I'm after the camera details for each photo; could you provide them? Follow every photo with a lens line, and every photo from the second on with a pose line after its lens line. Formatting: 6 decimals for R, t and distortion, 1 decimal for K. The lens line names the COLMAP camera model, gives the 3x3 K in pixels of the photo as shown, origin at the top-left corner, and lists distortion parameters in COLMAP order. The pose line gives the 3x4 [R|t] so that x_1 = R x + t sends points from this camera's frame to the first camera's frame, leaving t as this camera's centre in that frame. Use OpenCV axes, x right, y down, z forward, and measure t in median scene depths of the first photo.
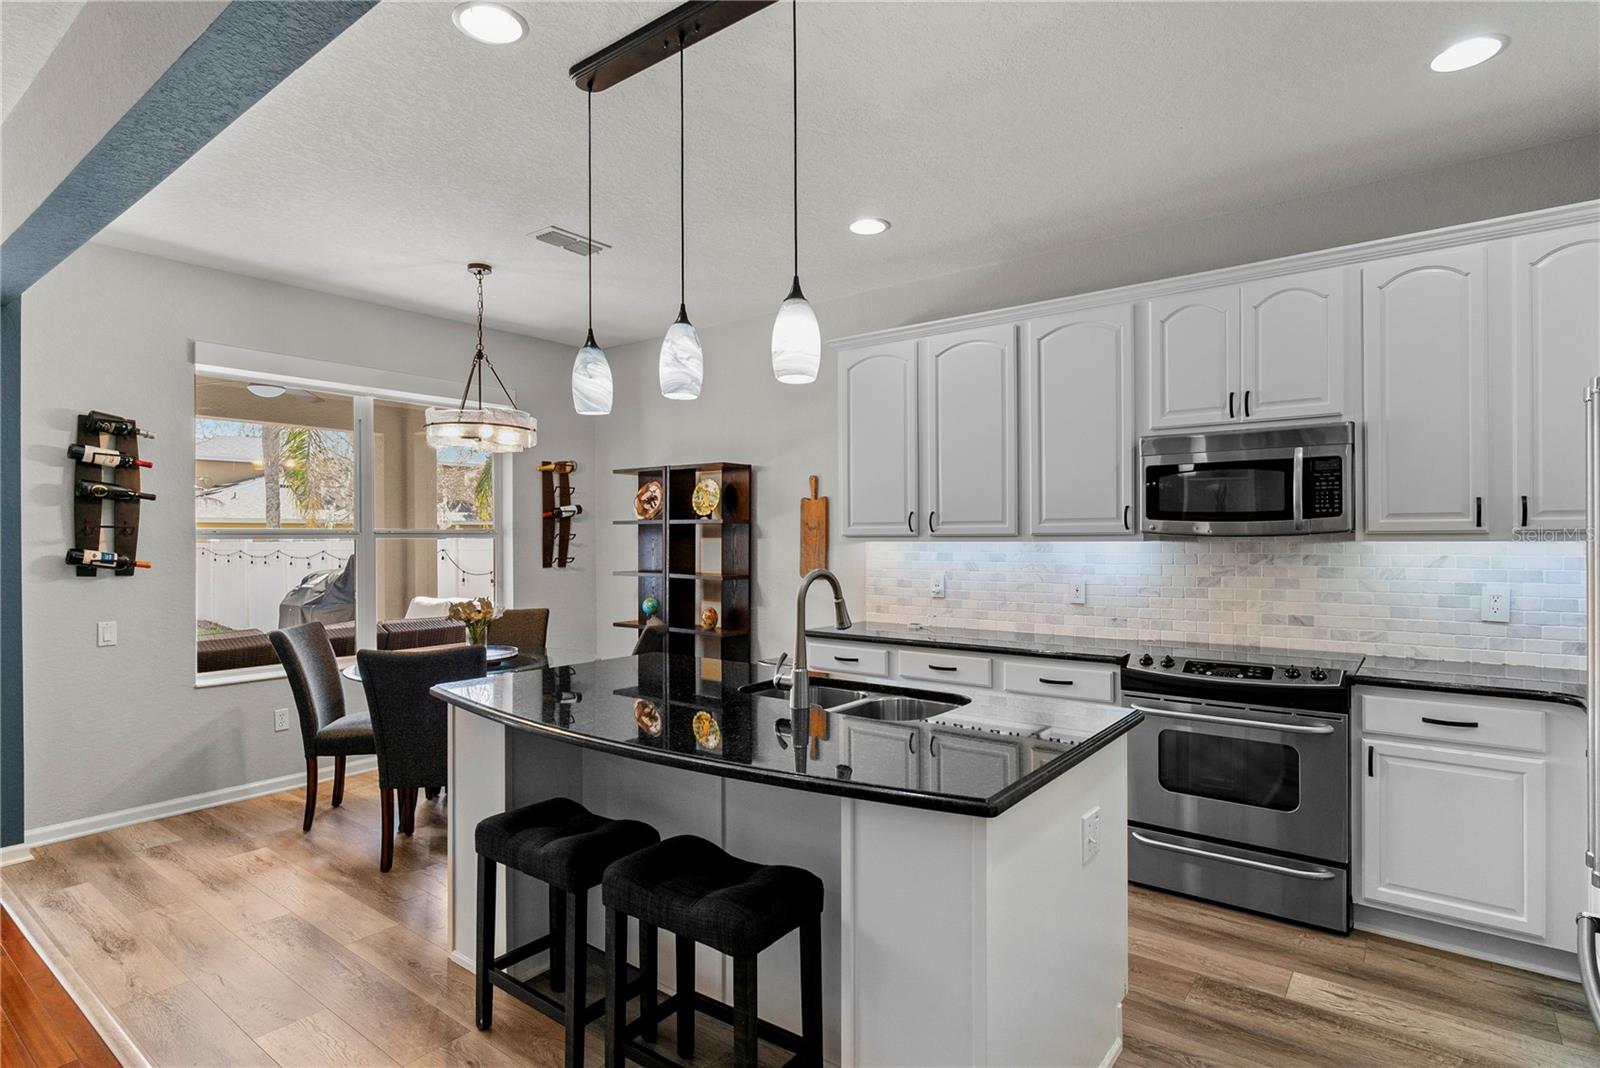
lens RADIAL K [[834.5, 0, 787.4], [0, 834.5, 535.8], [0, 0, 1]] dist [-0.003314, 0.002493]
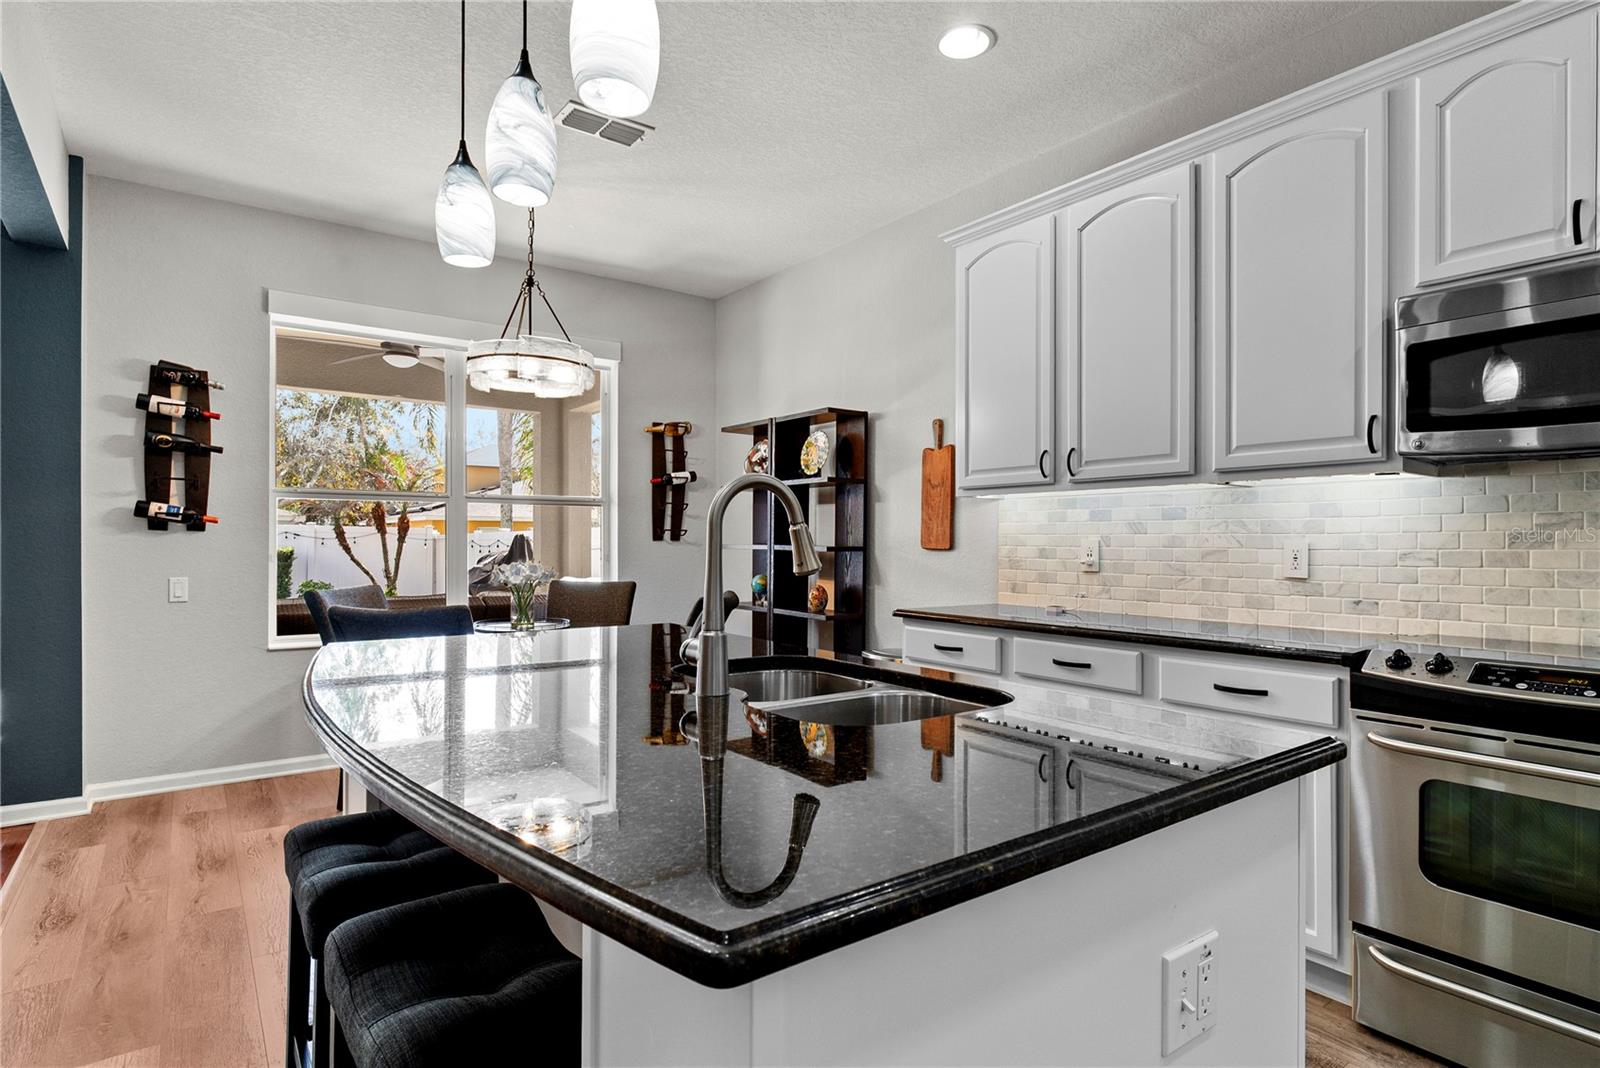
lens RADIAL K [[834.5, 0, 793.6], [0, 834.5, 542.0], [0, 0, 1]] dist [-0.003314, 0.002493]
pose [[0.962855, 0.007878, -0.269904, 0.148055], [-0.007810, 0.999969, 0.001327, 0.057194], [0.269906, 0.000830, 0.962886, 0.263269]]
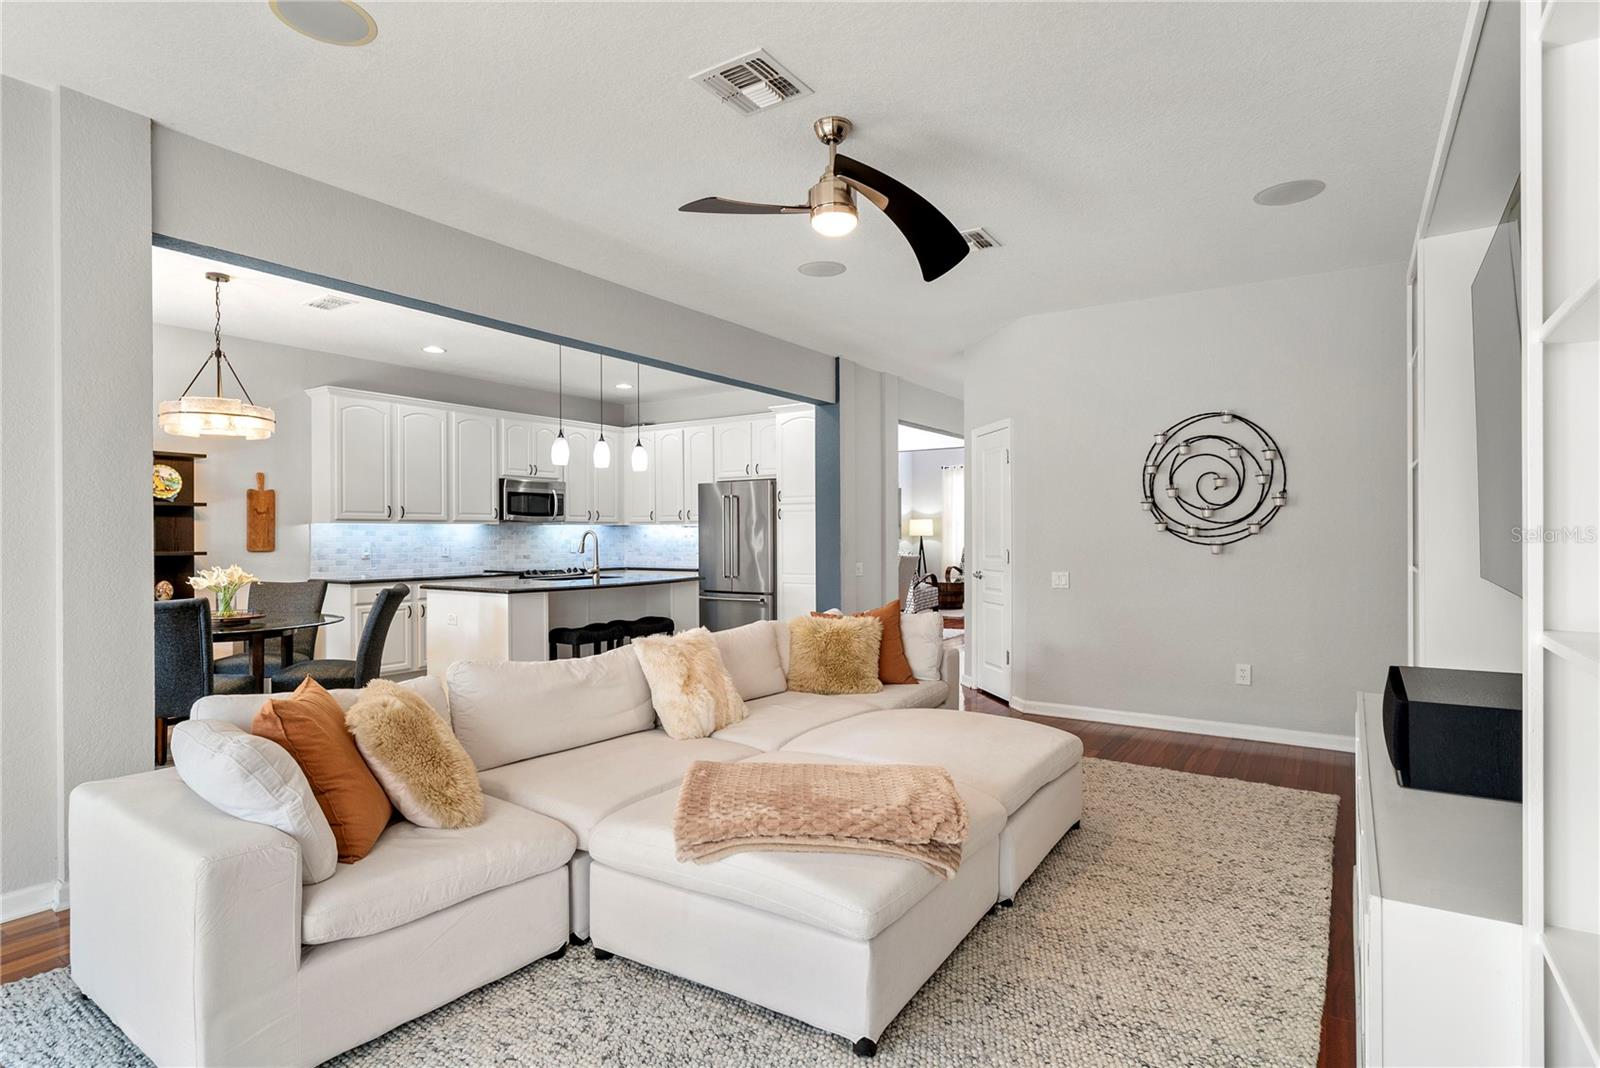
lens RADIAL K [[834.5, 0, 798.5], [0, 834.5, 536.9], [0, 0, 1]] dist [-0.003314, 0.002493]
pose [[-0.068751, -0.000629, 0.997634, -1.728848], [0.001011, 0.999999, 0.000700, 0.036958], [-0.997633, 0.001056, -0.068751, 0.323132]]
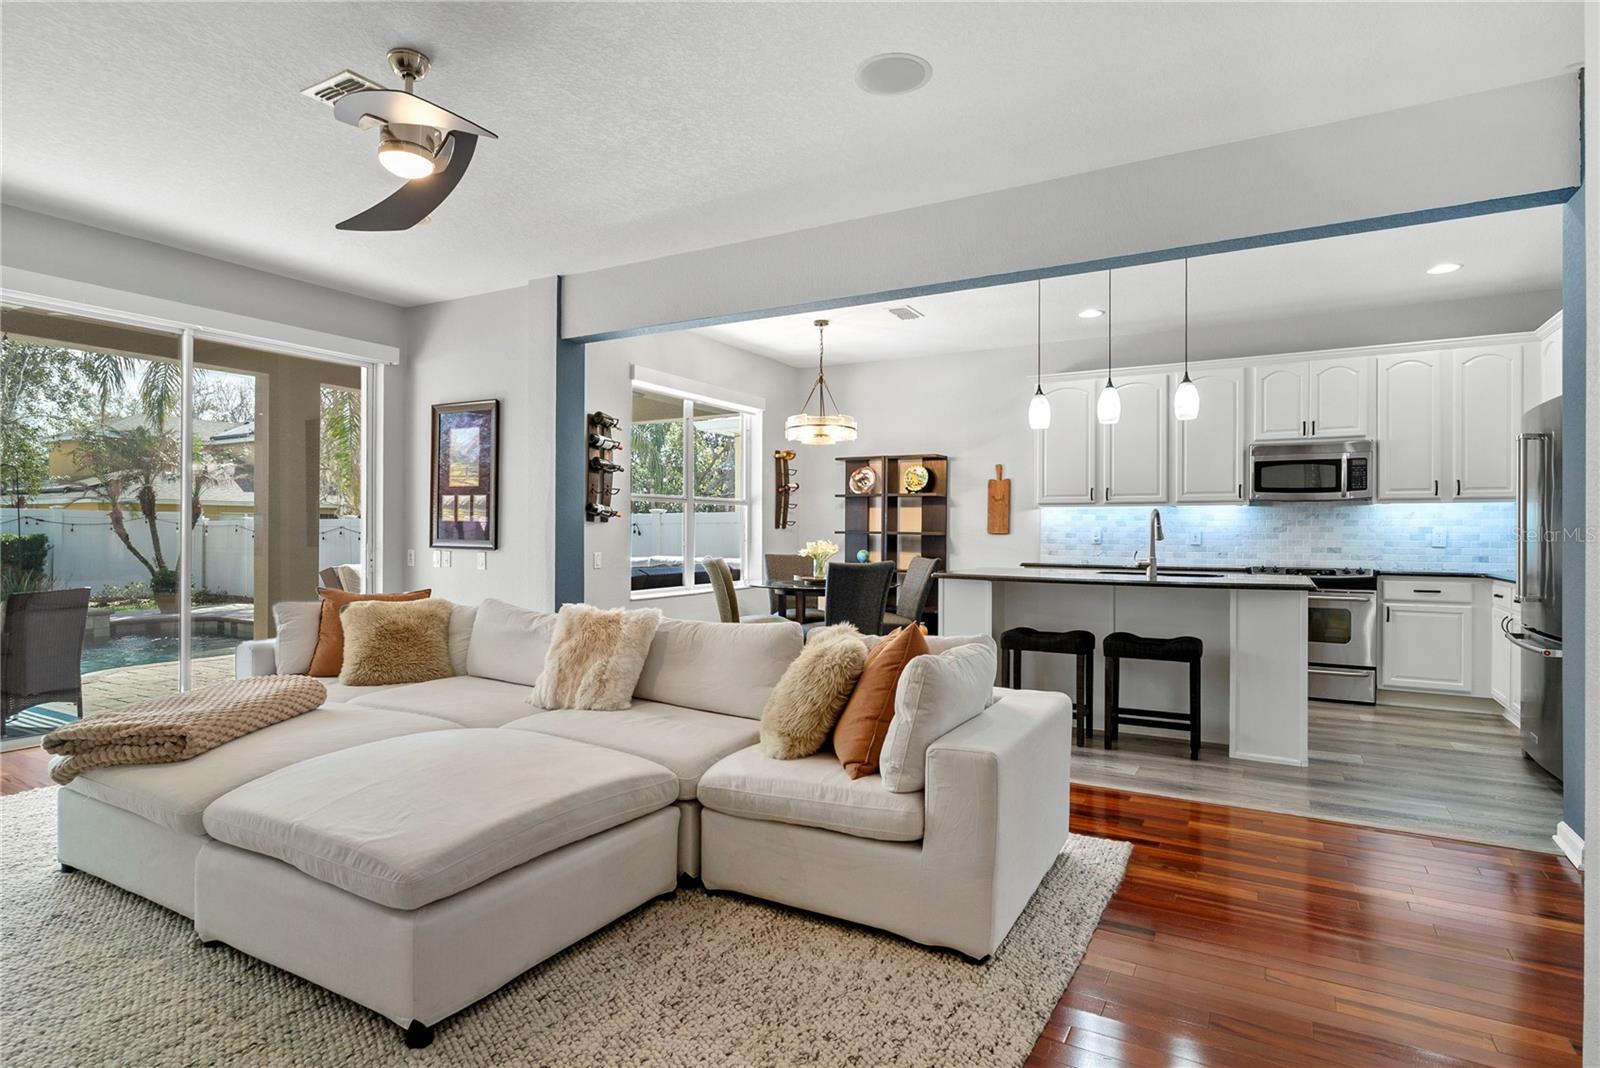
lens RADIAL K [[834.5, 0, 788.1], [0, 834.5, 532.9], [0, 0, 1]] dist [-0.003314, 0.002493]
pose [[0.991350, 0.007701, 0.131015, -0.693768], [-0.008315, 0.999957, 0.004140, 0.060370], [-0.130978, -0.005193, 0.991372, -0.549113]]
